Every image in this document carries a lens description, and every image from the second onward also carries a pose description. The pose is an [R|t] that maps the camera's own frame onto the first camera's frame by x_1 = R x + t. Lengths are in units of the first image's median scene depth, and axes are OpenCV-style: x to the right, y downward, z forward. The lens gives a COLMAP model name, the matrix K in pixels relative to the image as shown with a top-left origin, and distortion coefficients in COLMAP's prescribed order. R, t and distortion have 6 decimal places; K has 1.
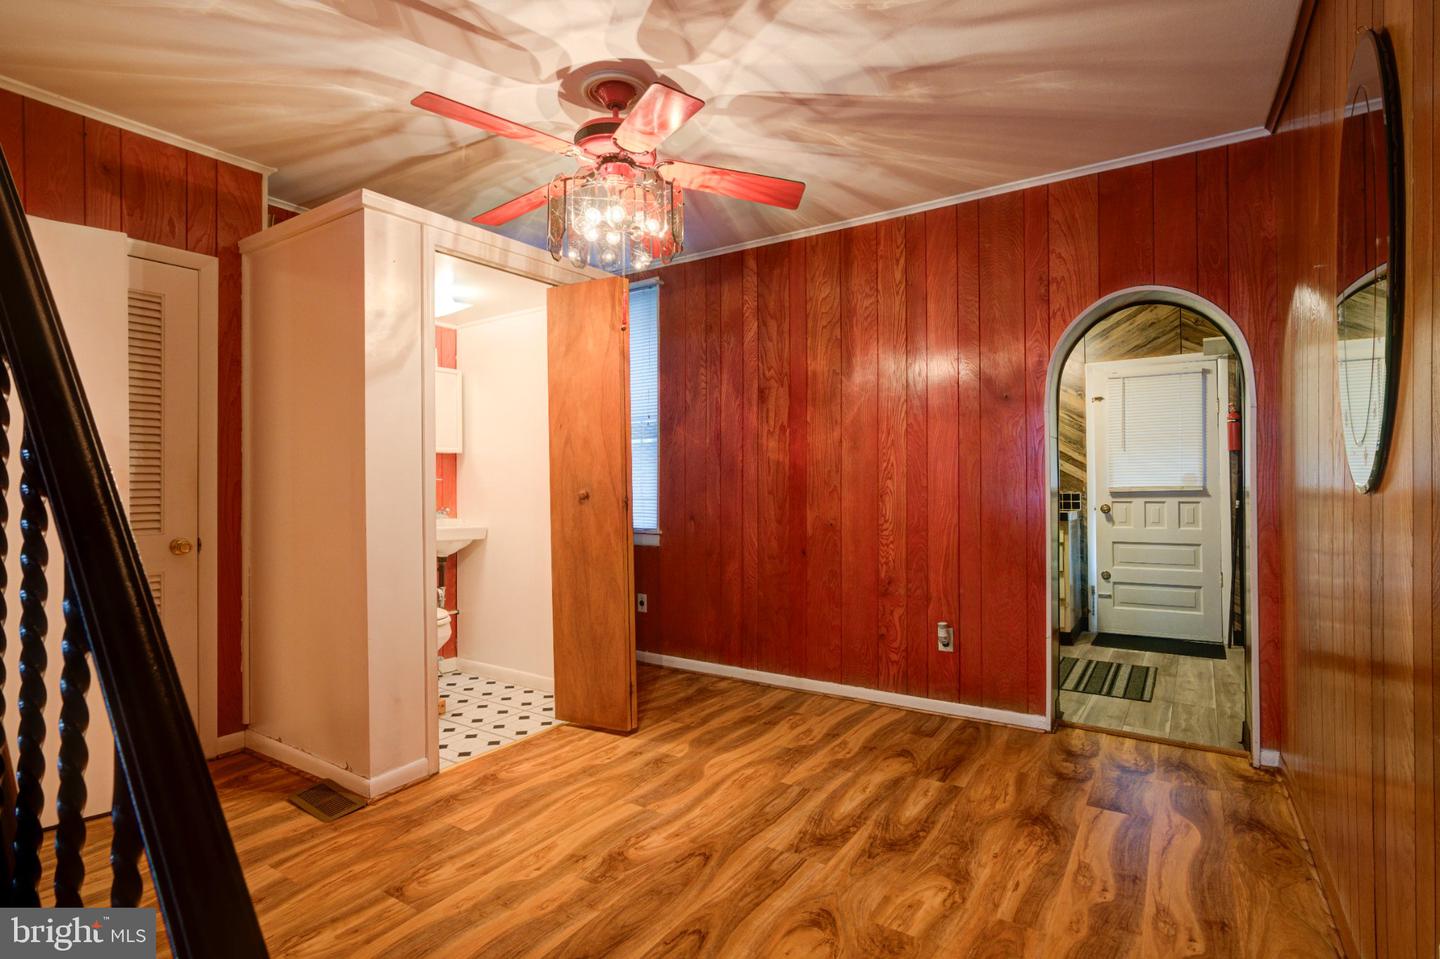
lens RADIAL K [[711.9, 0, 714.2], [0, 711.9, 474.6], [0, 0, 1]] dist [-0.013889, 0.010474]
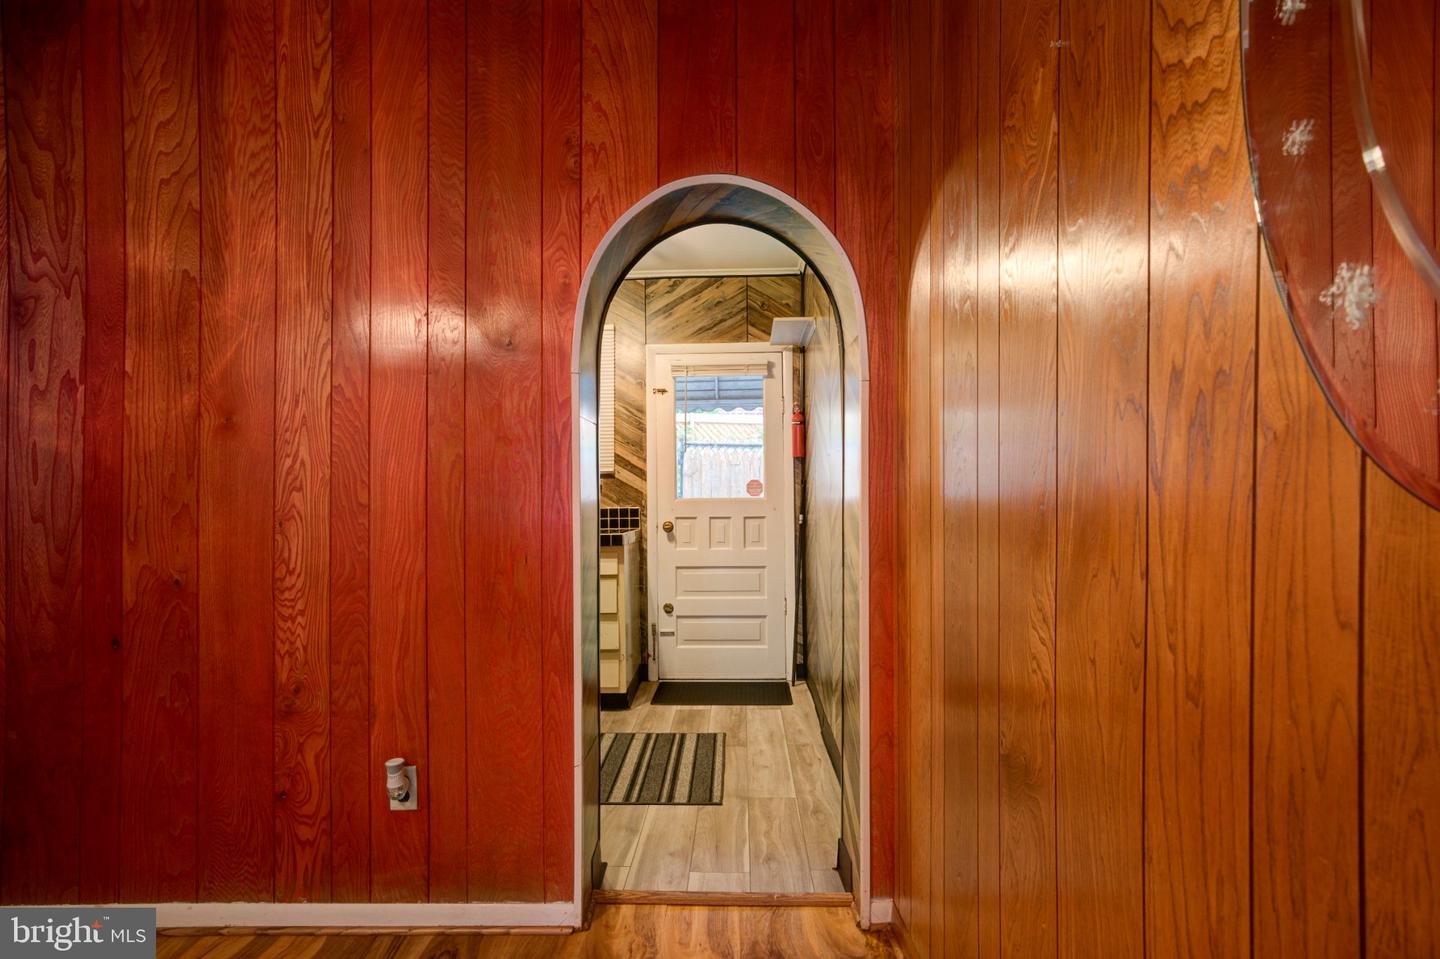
lens RADIAL K [[737.0, 0, 721.8], [0, 737.0, 481.0], [0, 0, 1]] dist [-0.004200, 0.003030]
pose [[0.839337, 0.006603, 0.543572, 0.212936], [-0.003709, 0.999973, -0.006420, 0.001607], [-0.543599, 0.003373, 0.839338, 0.380555]]
